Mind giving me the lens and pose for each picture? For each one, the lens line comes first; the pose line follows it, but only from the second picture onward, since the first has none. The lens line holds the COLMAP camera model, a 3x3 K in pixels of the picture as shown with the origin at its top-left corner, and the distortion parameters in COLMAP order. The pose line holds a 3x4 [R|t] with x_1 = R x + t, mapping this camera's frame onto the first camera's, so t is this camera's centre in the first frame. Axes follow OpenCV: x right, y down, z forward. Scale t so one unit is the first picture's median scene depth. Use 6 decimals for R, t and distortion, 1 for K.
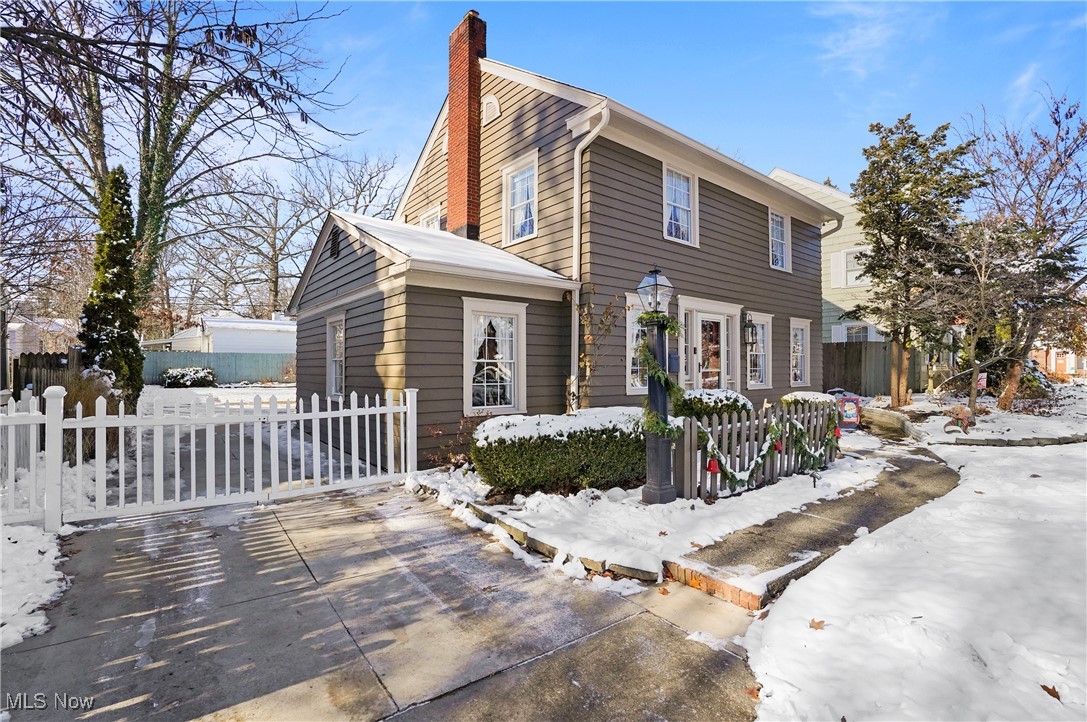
lens RADIAL K [[505.3, 0, 543.5], [0, 505.3, 361.0], [0, 0, 1]] dist [-0.064265, 0.021399]
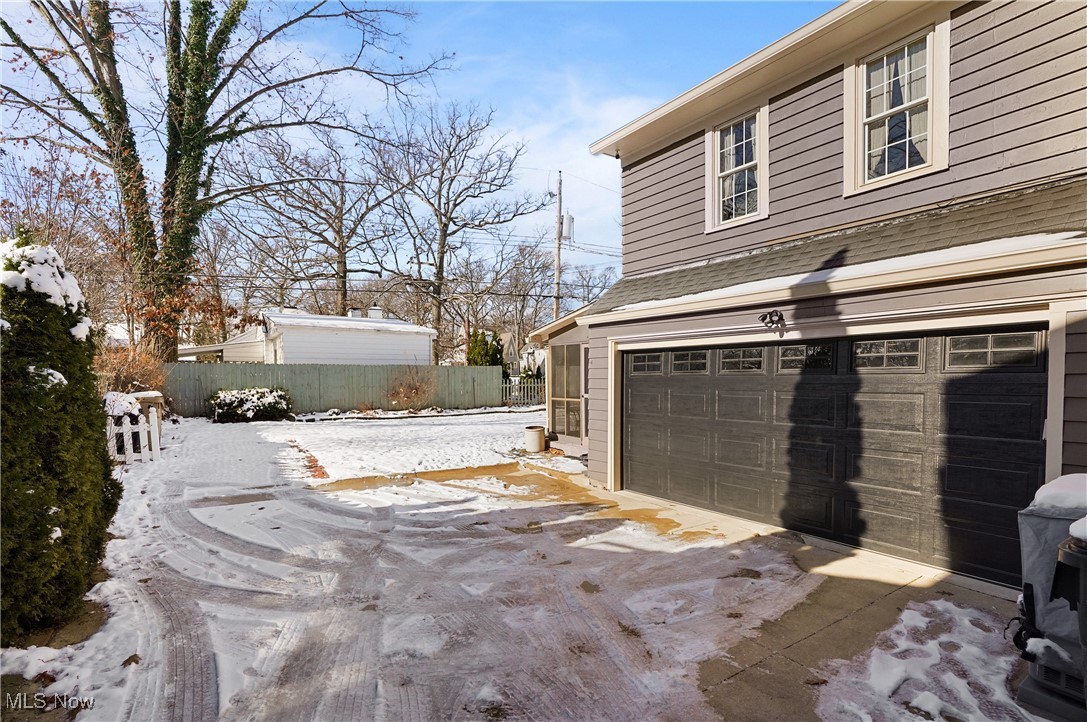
lens RADIAL K [[513.5, 0, 543.1], [0, 513.5, 401.5], [0, 0, 1]] dist [-0.063500, 0.020591]
pose [[0.996106, 0.001204, -0.088154, -0.665193], [0.003946, 0.998296, 0.058220, -0.012684], [0.088074, -0.058341, 0.994404, 0.895606]]
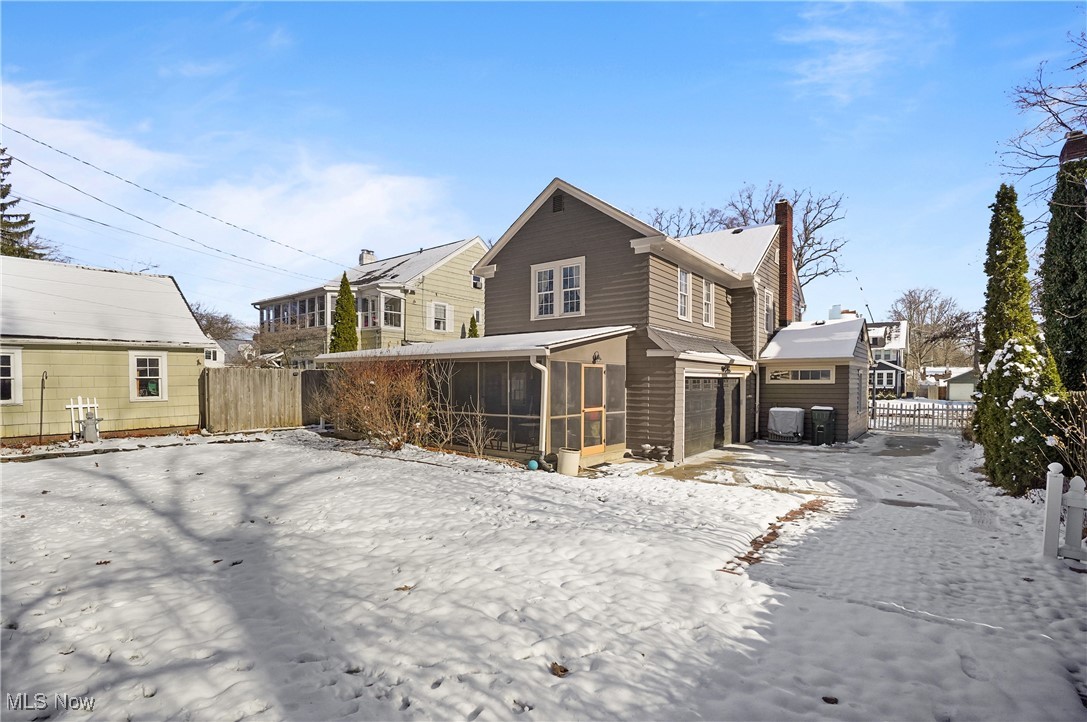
lens RADIAL K [[513.5, 0, 543.1], [0, 513.5, 401.5], [0, 0, 1]] dist [-0.063500, 0.020591]
pose [[-0.233470, -0.038357, 0.971607, -1.594156], [-0.012972, 0.999256, 0.036331, -0.021369], [-0.972277, -0.004122, -0.233794, 2.077818]]
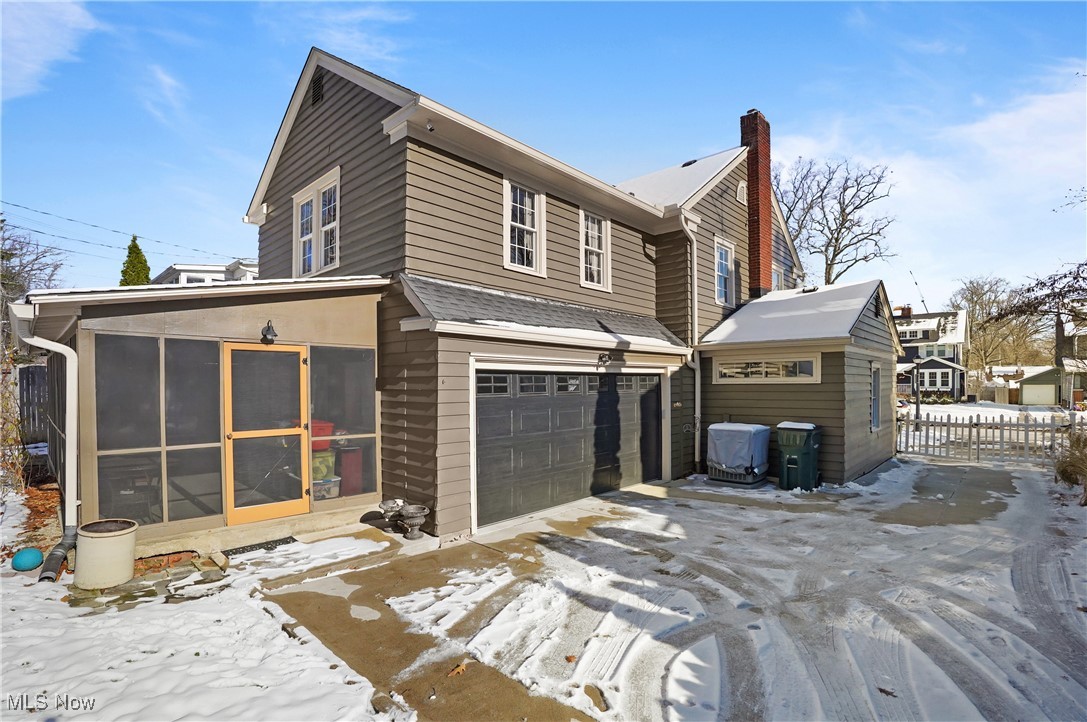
lens RADIAL K [[509.3, 0, 538.2], [0, 509.3, 390.5], [0, 0, 1]] dist [-0.067284, 0.024512]
pose [[-0.140678, -0.012983, 0.989970, -1.182530], [-0.012192, 0.999861, 0.011380, -0.022731], [-0.989980, -0.010469, -0.140817, 1.556099]]
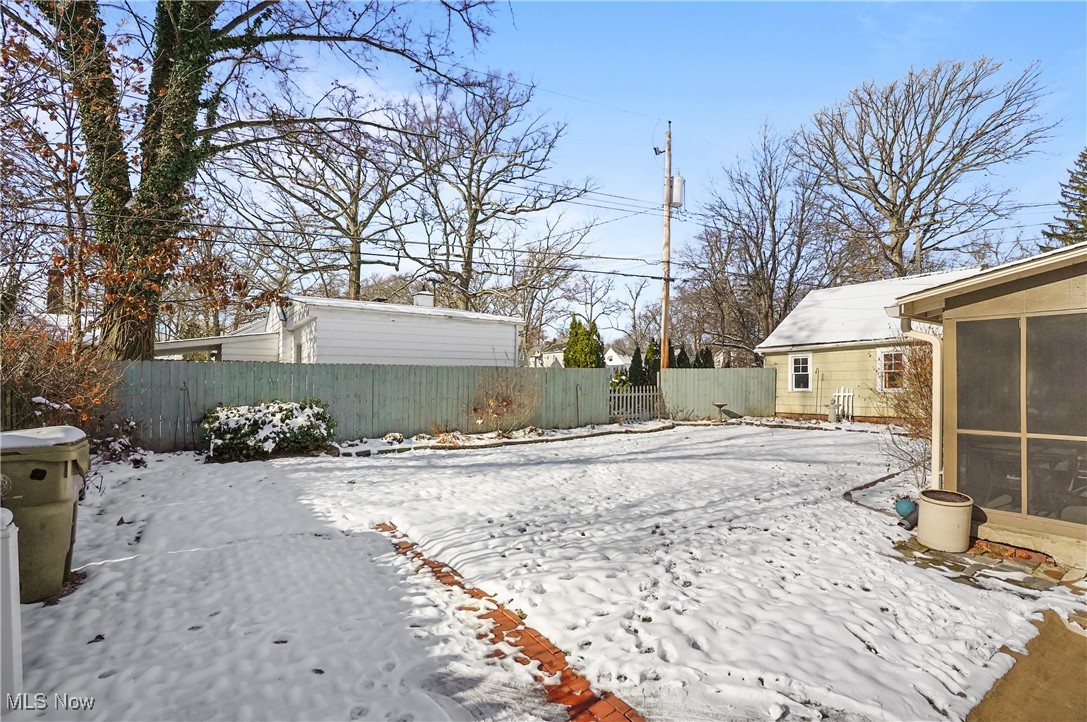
lens RADIAL K [[507.8, 0, 545.3], [0, 507.8, 364.6], [0, 0, 1]] dist [-0.069298, 0.030030]
pose [[0.998242, -0.007329, -0.058815, -1.080180], [0.006001, 0.999724, -0.022717, -0.014132], [0.058965, 0.022325, 0.998010, 1.397459]]
